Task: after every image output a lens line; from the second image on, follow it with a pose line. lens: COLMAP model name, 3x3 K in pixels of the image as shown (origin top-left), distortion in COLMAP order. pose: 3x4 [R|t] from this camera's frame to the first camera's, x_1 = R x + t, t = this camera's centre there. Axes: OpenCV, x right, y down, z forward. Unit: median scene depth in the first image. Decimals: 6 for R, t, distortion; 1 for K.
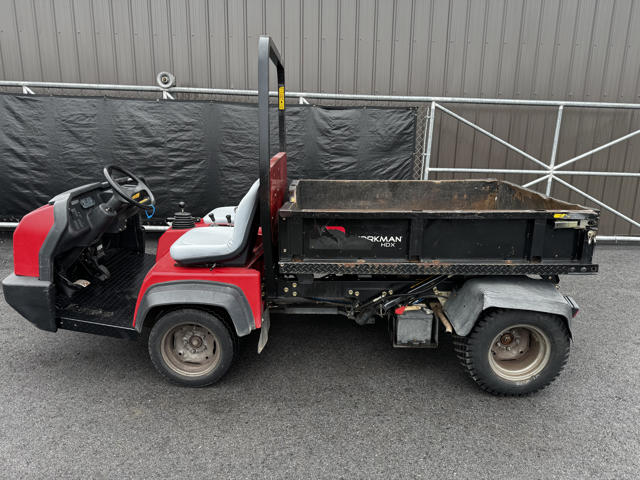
lens RADIAL K [[448.4, 0, 323.4], [0, 448.4, 245.5], [0, 0, 1]] dist [0.060961, -0.078653]
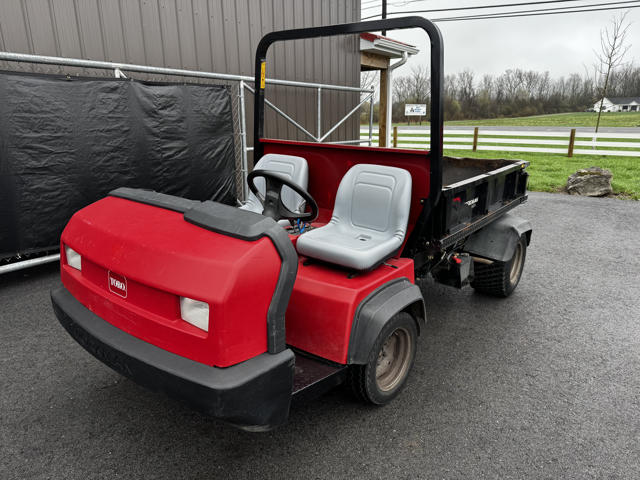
lens RADIAL K [[448.4, 0, 323.4], [0, 448.4, 243.3], [0, 0, 1]] dist [0.060961, -0.078653]
pose [[0.621043, -0.239186, 0.746388, -0.480203], [0.206335, 0.968600, 0.138711, -0.071774], [-0.756129, 0.067860, 0.650895, 0.240388]]
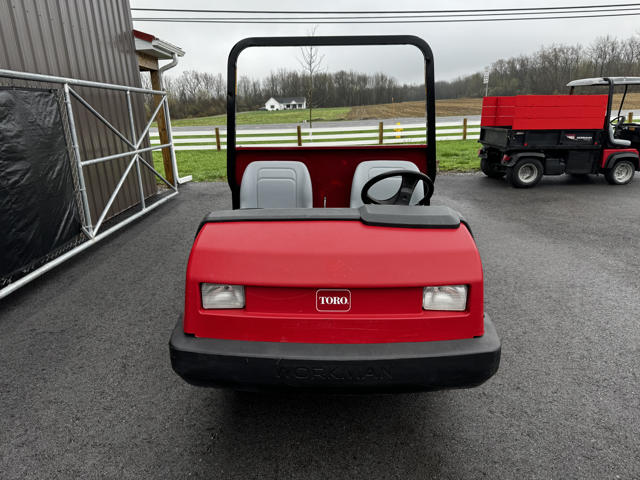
lens RADIAL K [[448.4, 0, 322.1], [0, 448.4, 239.6], [0, 0, 1]] dist [0.060961, -0.078653]
pose [[0.028350, -0.301558, 0.953026, -0.626302], [0.277001, 0.918442, 0.282374, -0.161010], [-0.960451, 0.255984, 0.109569, 0.536123]]
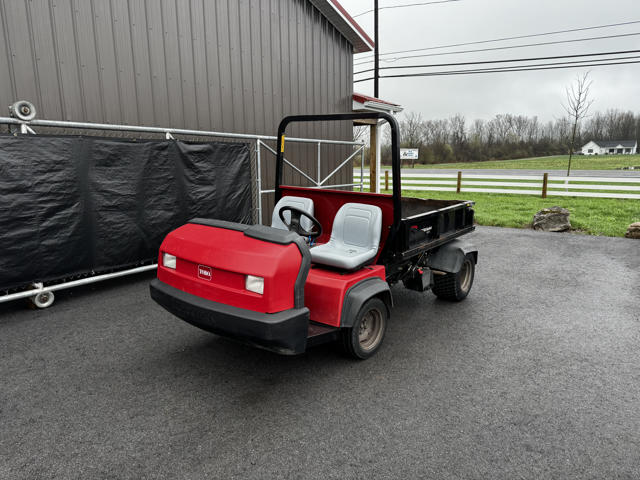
lens RADIAL K [[448.4, 0, 329.2], [0, 448.4, 244.6], [0, 0, 1]] dist [0.060961, -0.078653]
pose [[0.606037, -0.176009, 0.775719, -0.669886], [0.207209, 0.976475, 0.059676, -0.063369], [-0.767974, 0.124570, 0.628251, 0.095173]]
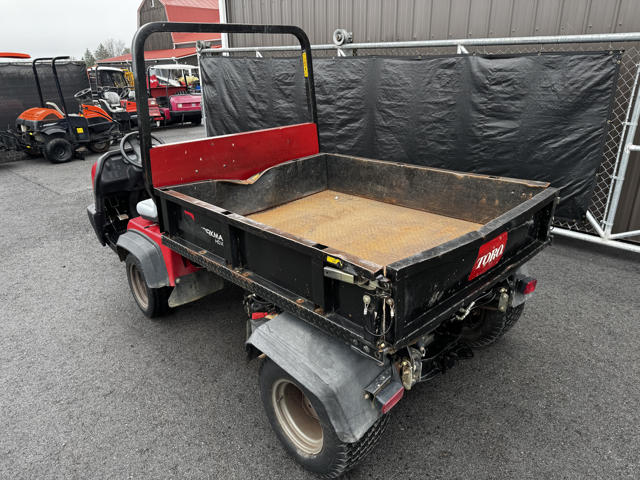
lens RADIAL K [[448.4, 0, 321.6], [0, 448.4, 244.5], [0, 0, 1]] dist [0.060961, -0.078653]
pose [[0.682878, 0.240550, -0.689792, 0.433039], [-0.148316, 0.970219, 0.191513, -0.096408], [0.715318, -0.028472, 0.698219, 0.231218]]
